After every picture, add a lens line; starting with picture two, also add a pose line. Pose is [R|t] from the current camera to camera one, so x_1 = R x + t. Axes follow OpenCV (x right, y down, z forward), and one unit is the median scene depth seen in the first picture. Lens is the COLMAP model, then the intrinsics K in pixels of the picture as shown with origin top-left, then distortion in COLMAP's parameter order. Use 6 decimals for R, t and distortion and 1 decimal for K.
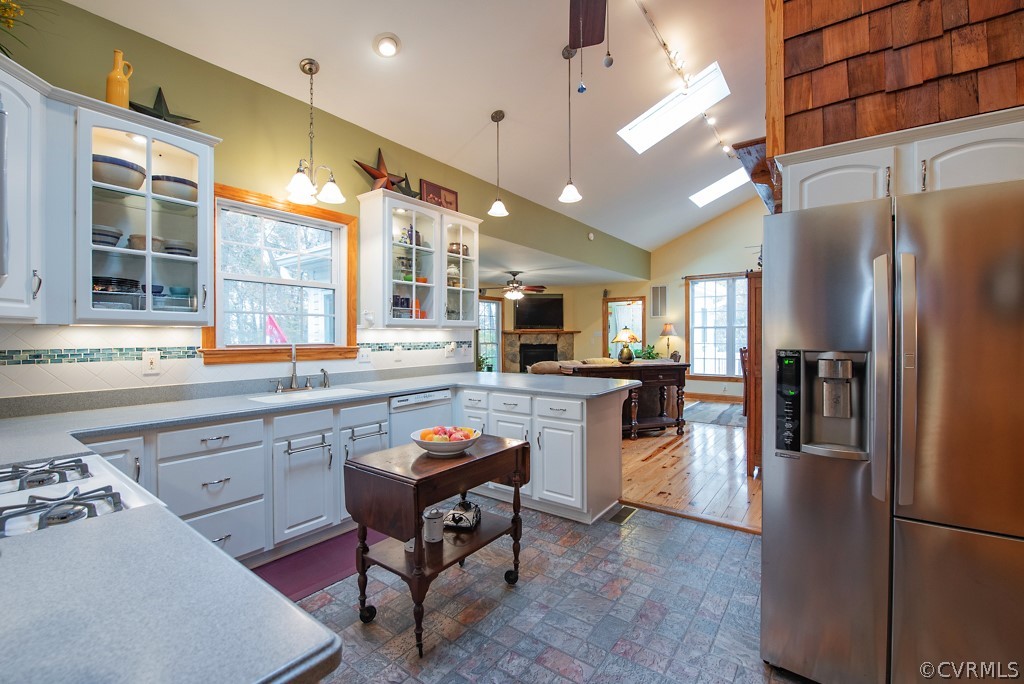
lens RADIAL K [[434.7, 0, 519.0], [0, 434.7, 335.7], [0, 0, 1]] dist [-0.013214, -0.001024]
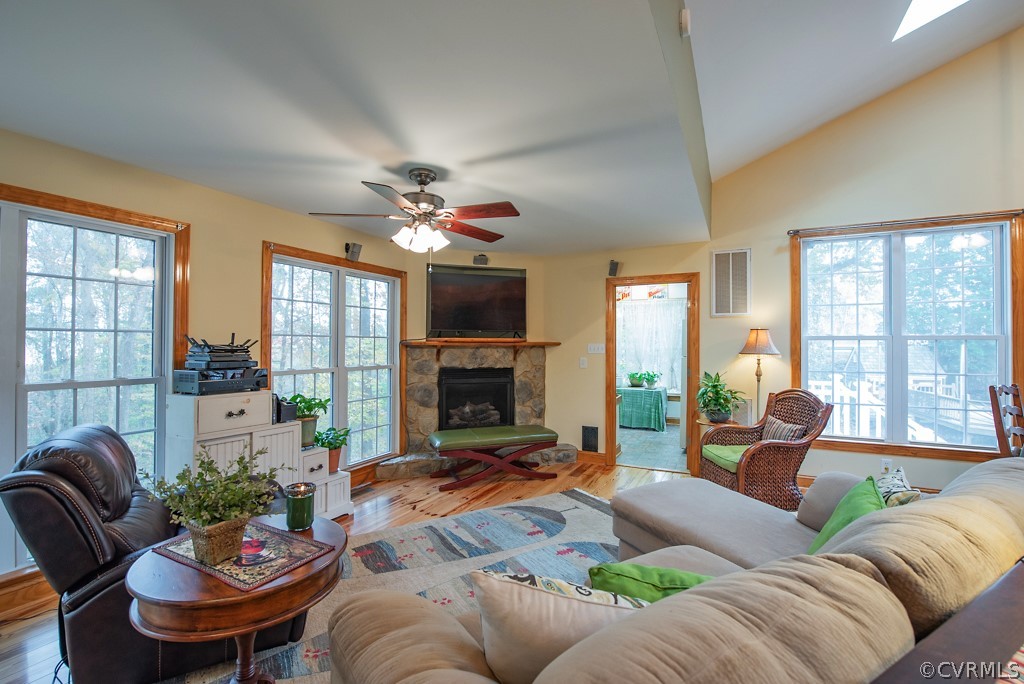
lens RADIAL K [[445.7, 0, 515.8], [0, 445.7, 343.2], [0, 0, 1]] dist [-0.005089, -0.000685]
pose [[0.985821, 0.008229, 0.167598, 0.008276], [-0.007562, 0.999961, -0.004615, -0.018756], [-0.167630, 0.003282, 0.985845, 1.354102]]
